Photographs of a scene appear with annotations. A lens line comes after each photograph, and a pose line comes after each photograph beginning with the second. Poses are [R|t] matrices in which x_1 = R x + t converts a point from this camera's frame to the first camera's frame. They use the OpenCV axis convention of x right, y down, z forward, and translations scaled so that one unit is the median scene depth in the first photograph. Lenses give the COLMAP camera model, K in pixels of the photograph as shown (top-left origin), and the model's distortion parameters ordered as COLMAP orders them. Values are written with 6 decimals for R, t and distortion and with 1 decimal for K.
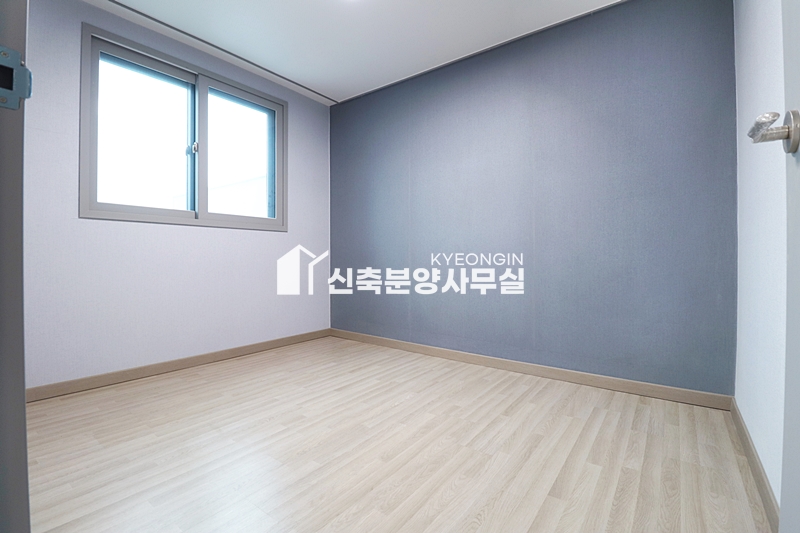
lens RADIAL K [[370.4, 0, 400.5], [0, 370.4, 261.1], [0, 0, 1]] dist [-0.006763, -0.009688]
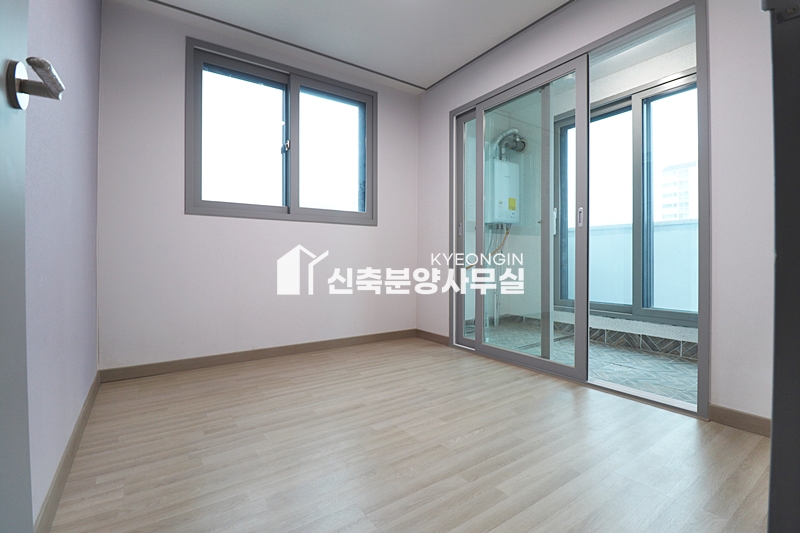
lens RADIAL K [[370.4, 0, 399.5], [0, 370.4, 261.5], [0, 0, 1]] dist [-0.006763, -0.009688]
pose [[-0.950022, 0.001015, 0.312183, -0.105567], [0.007276, 0.999795, 0.018889, 0.024929], [-0.312099, 0.020216, -0.949834, 1.912706]]
